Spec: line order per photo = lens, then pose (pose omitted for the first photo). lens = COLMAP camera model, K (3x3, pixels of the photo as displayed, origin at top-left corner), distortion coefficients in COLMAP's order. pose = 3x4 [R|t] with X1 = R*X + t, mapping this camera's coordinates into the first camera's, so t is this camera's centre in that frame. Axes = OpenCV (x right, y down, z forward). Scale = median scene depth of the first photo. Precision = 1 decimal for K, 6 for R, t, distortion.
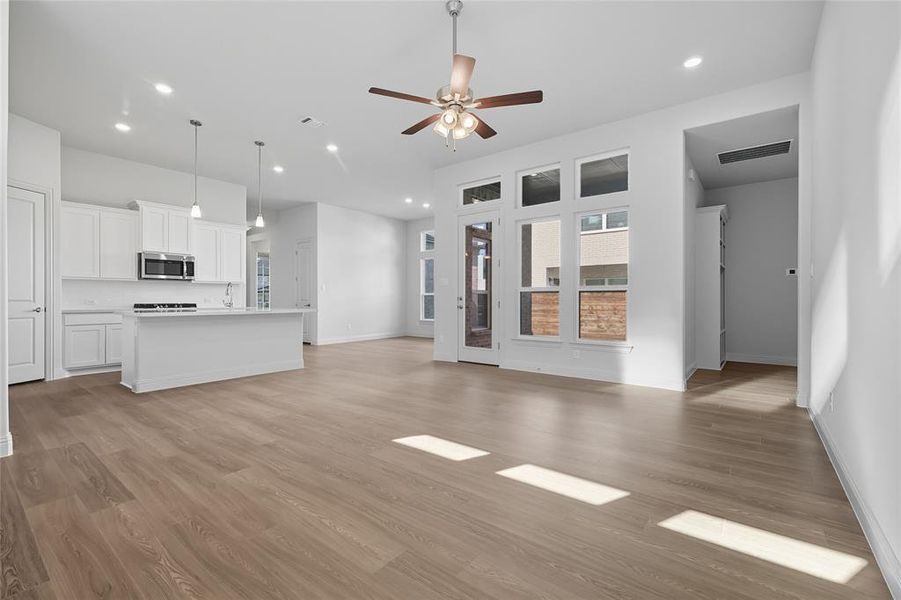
lens RADIAL K [[393.4, 0, 451.1], [0, 393.4, 299.4], [0, 0, 1]] dist [0.001787, 0.001503]
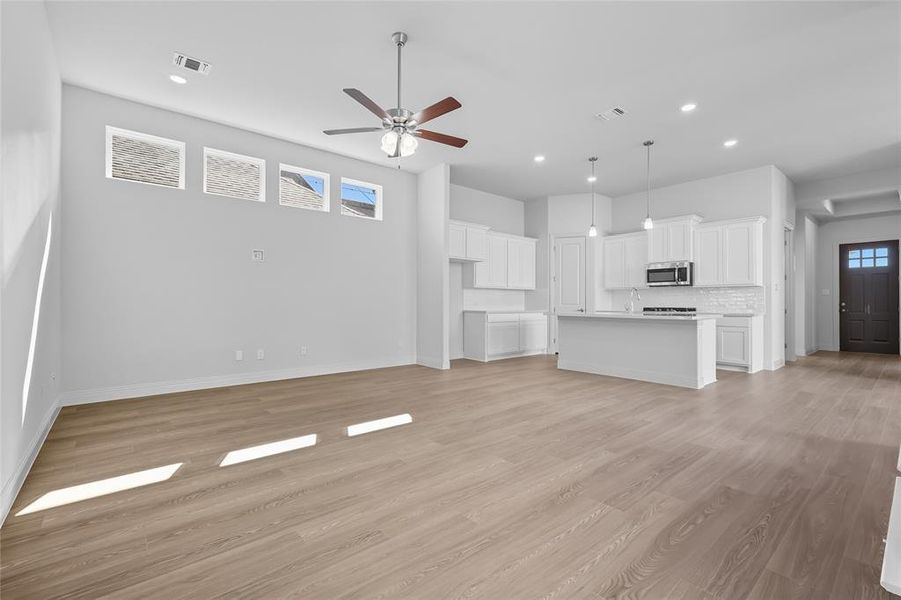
lens RADIAL K [[393.4, 0, 454.2], [0, 393.4, 301.1], [0, 0, 1]] dist [0.001787, 0.001503]
pose [[-0.198464, -0.004954, -0.980096, 0.500965], [-0.001904, 0.999987, -0.004669, -0.001438], [0.980106, 0.000940, -0.198470, 0.650466]]
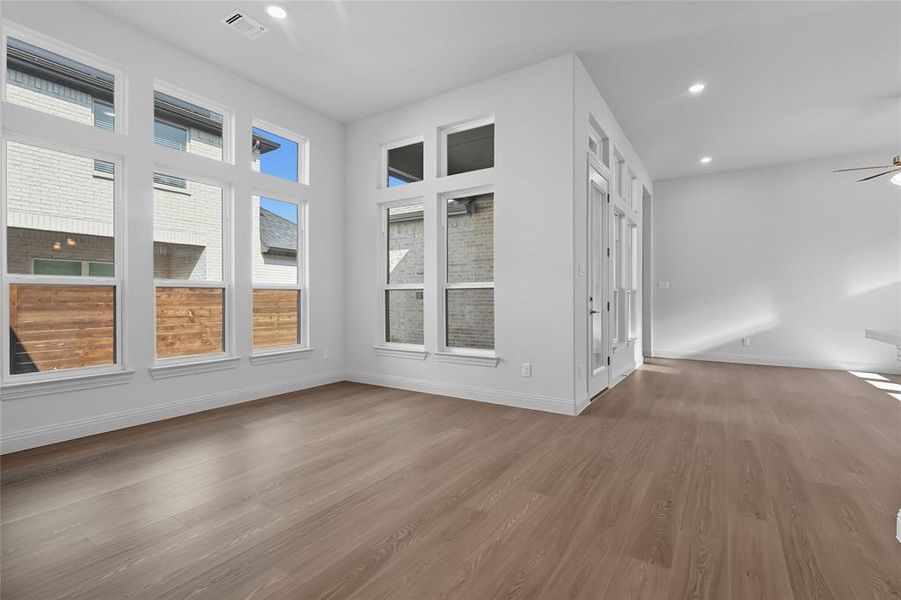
lens RADIAL K [[417.1, 0, 450.9], [0, 417.1, 303.4], [0, 0, 1]] dist [0.006025, -0.001690]
pose [[-0.090041, -0.010176, 0.995886, -0.631126], [-0.002504, 0.999947, 0.009991, -0.001079], [-0.995935, -0.001595, -0.090061, 1.316099]]
